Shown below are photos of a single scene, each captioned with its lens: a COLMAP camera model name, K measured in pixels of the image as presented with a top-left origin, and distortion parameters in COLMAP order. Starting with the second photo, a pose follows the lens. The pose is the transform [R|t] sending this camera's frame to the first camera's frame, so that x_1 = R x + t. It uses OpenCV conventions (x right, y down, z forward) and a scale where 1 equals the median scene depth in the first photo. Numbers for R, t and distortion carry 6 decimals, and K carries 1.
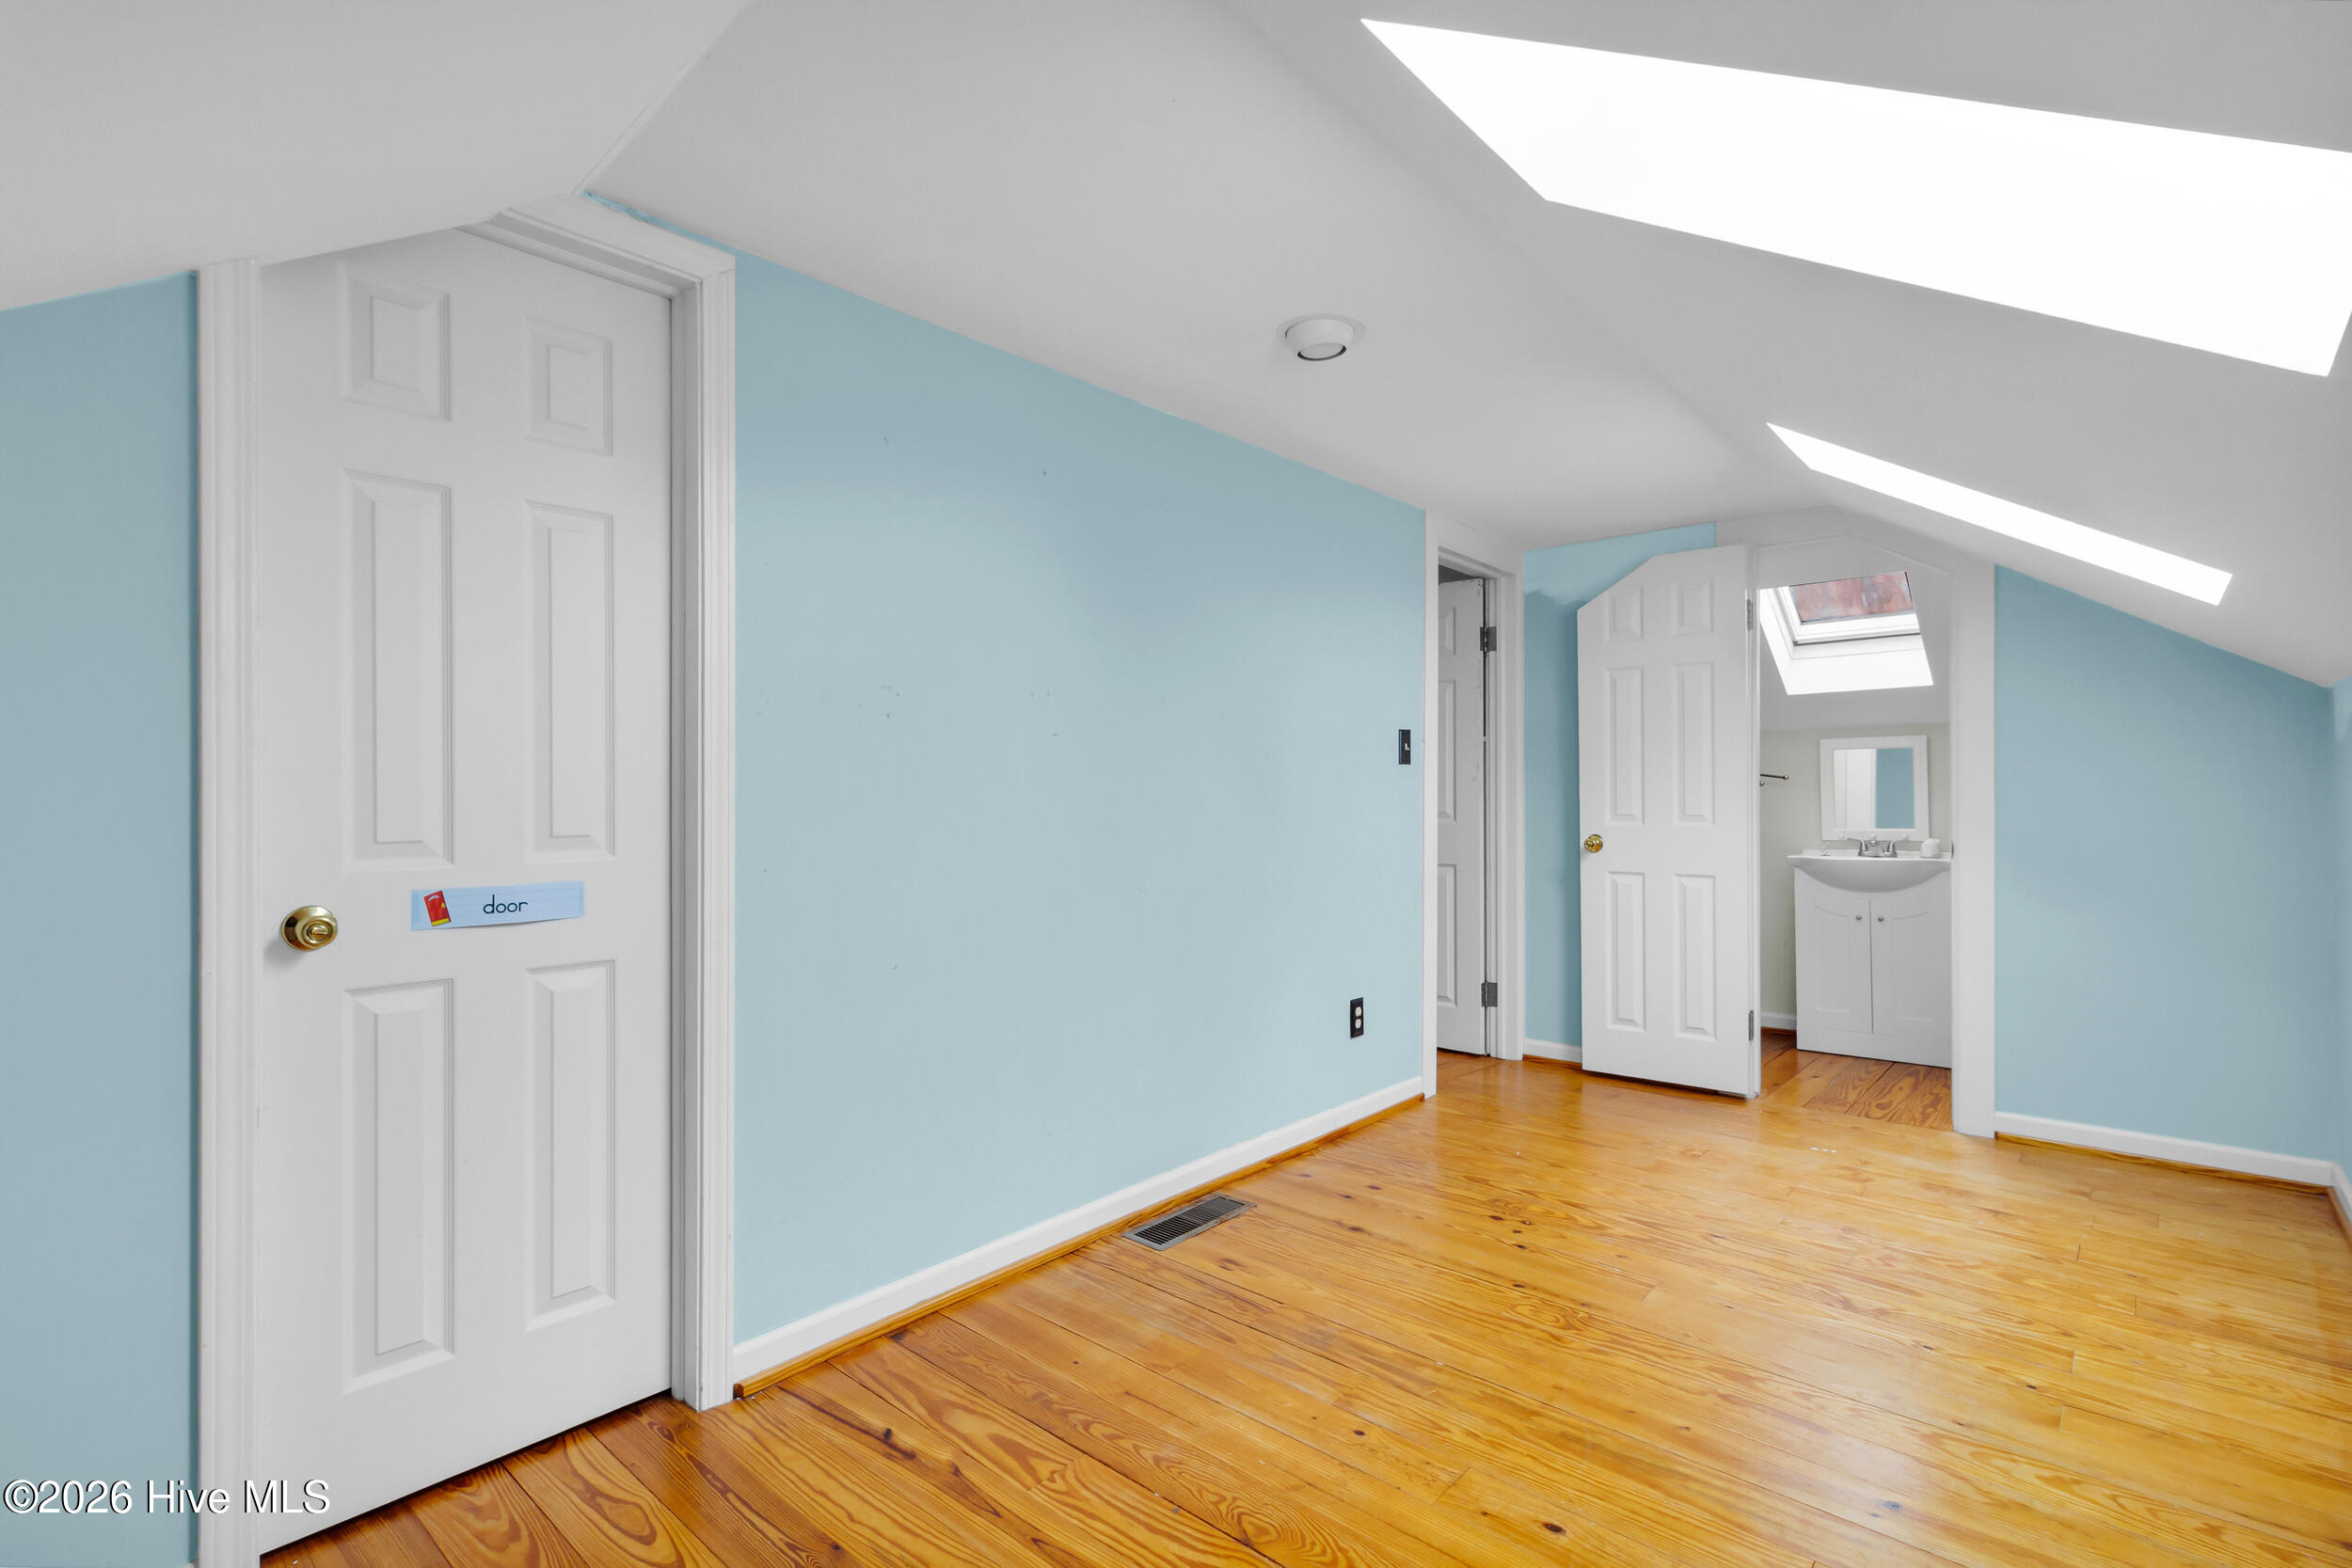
lens RADIAL K [[1102.6, 0, 1179.6], [0, 1102.6, 790.8], [0, 0, 1]] dist [0.006004, 0.000597]
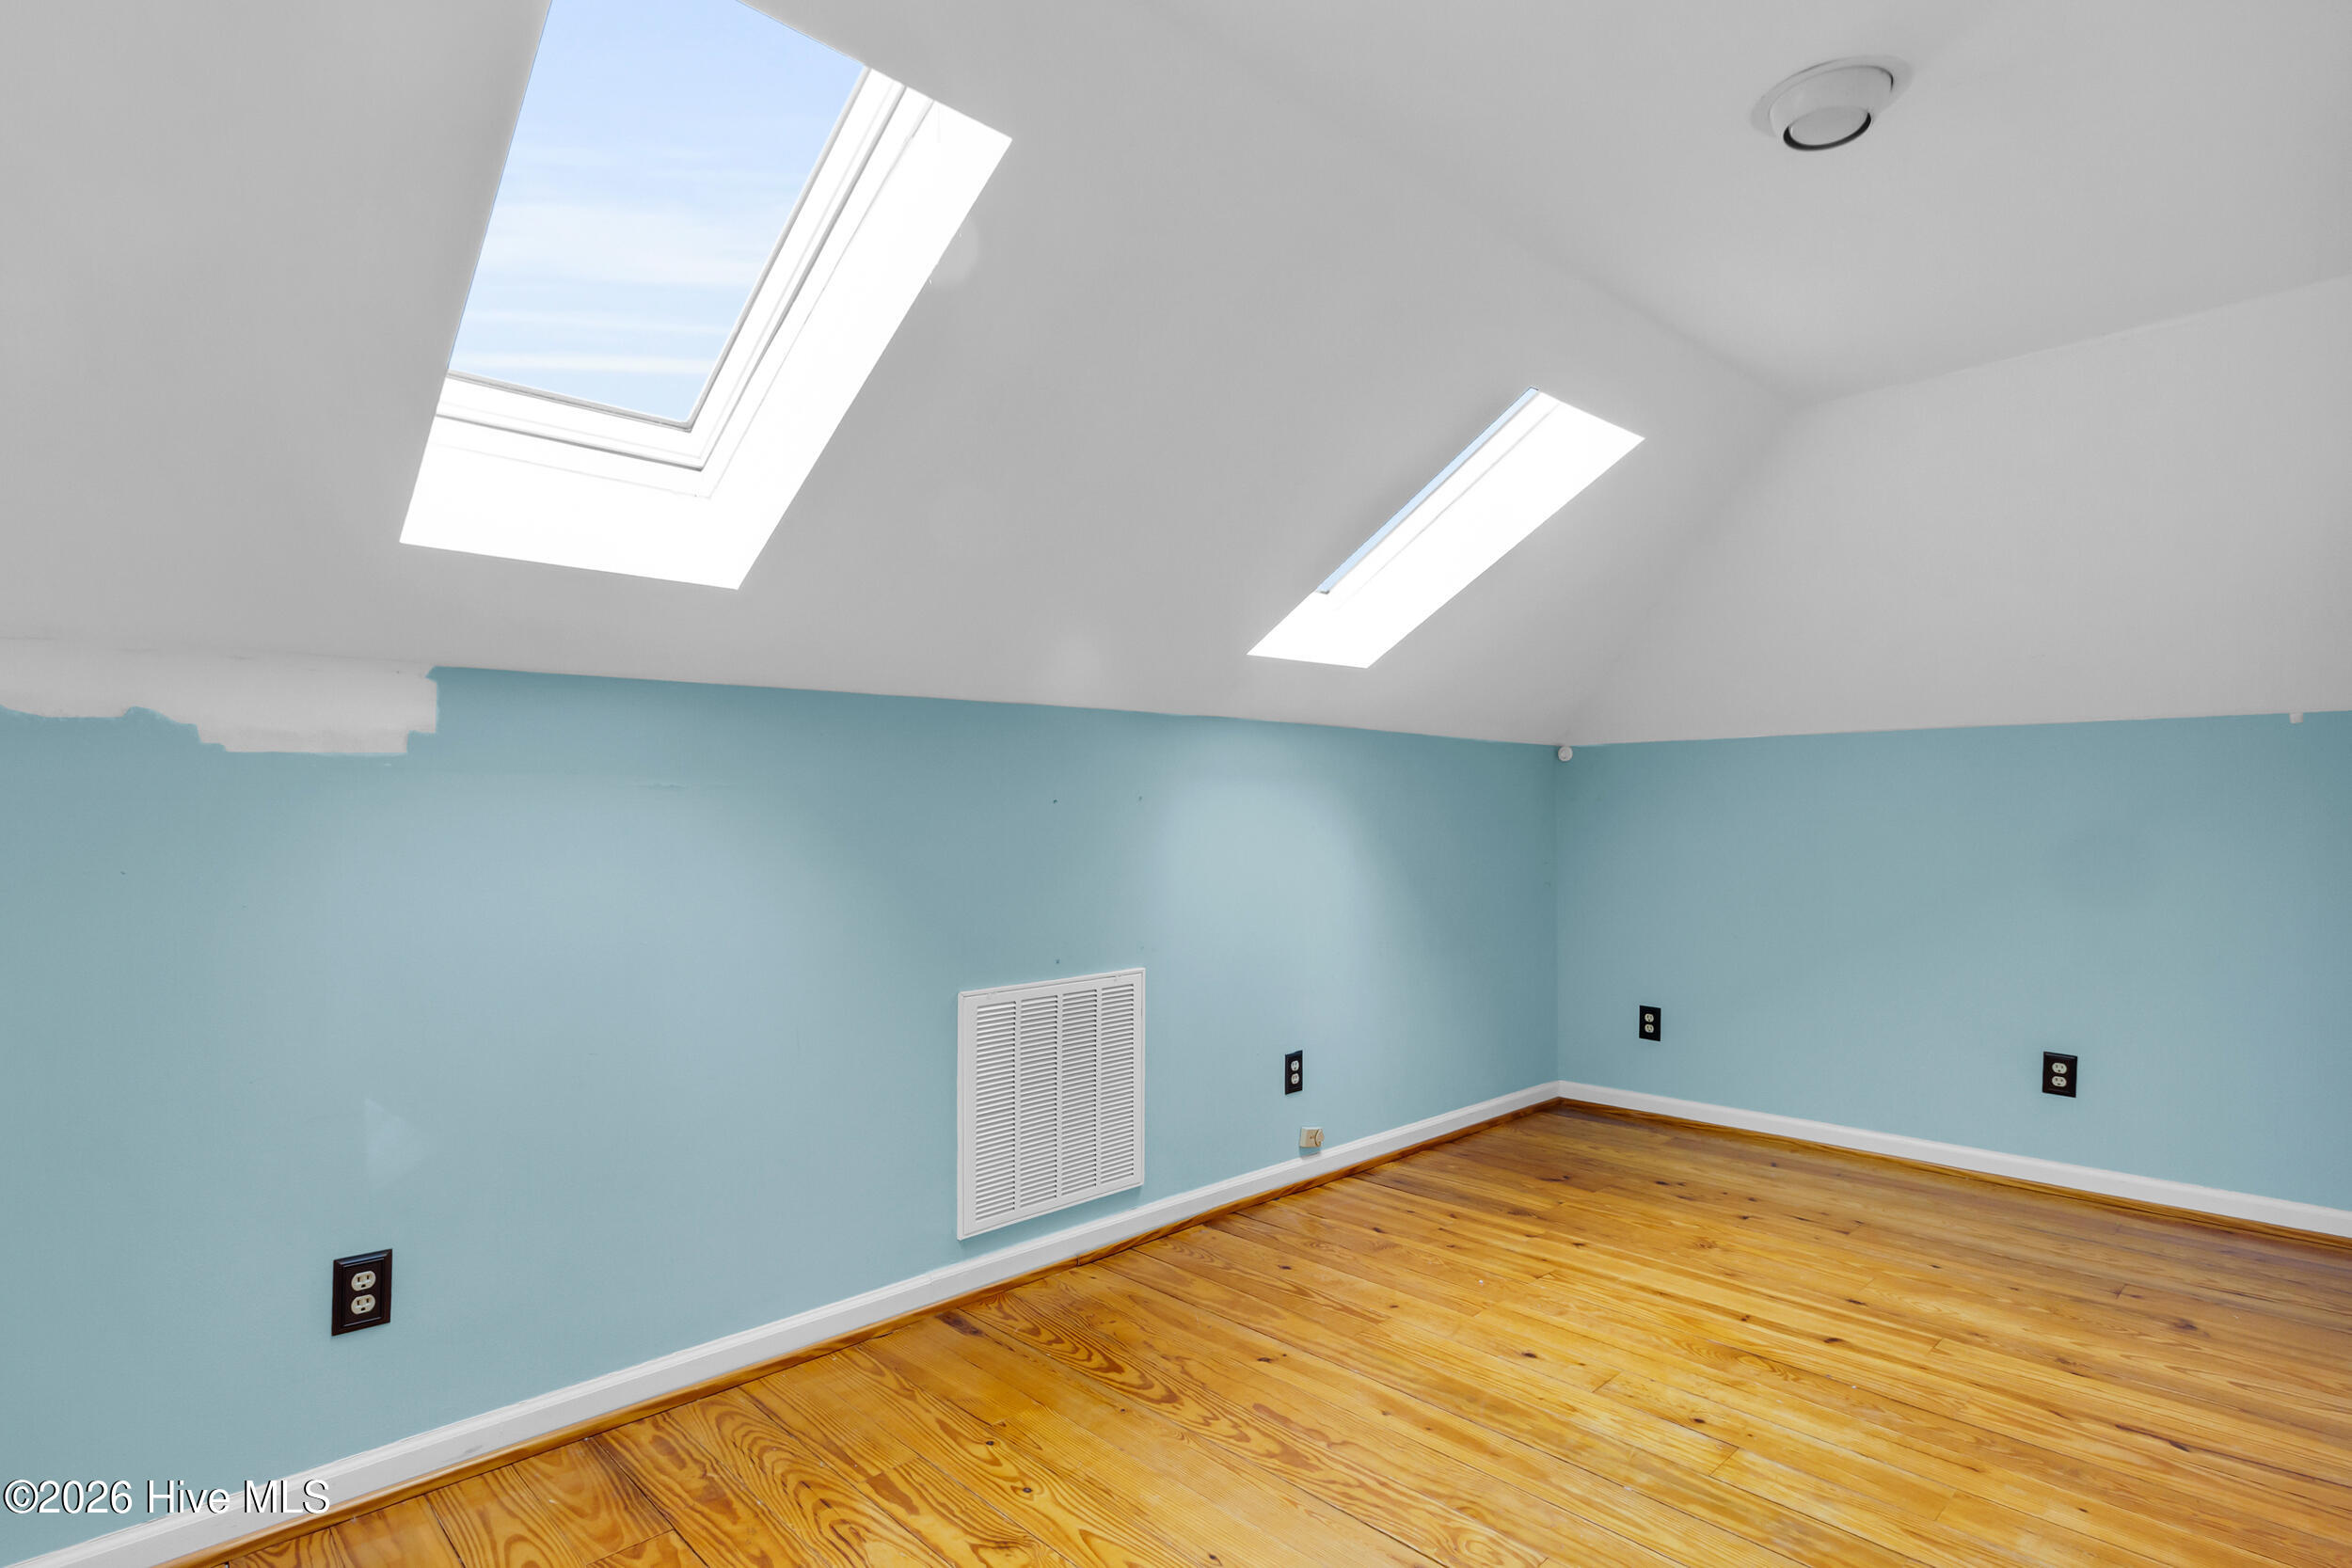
lens RADIAL K [[1125.2, 0, 1171.3], [0, 1125.2, 825.2], [0, 0, 1]] dist [0.003314, 0.000362]
pose [[-0.995013, 0.003493, 0.099687, 0.542509], [0.004624, 0.999927, 0.011123, -0.008630], [-0.099641, 0.011528, -0.994957, 2.062518]]
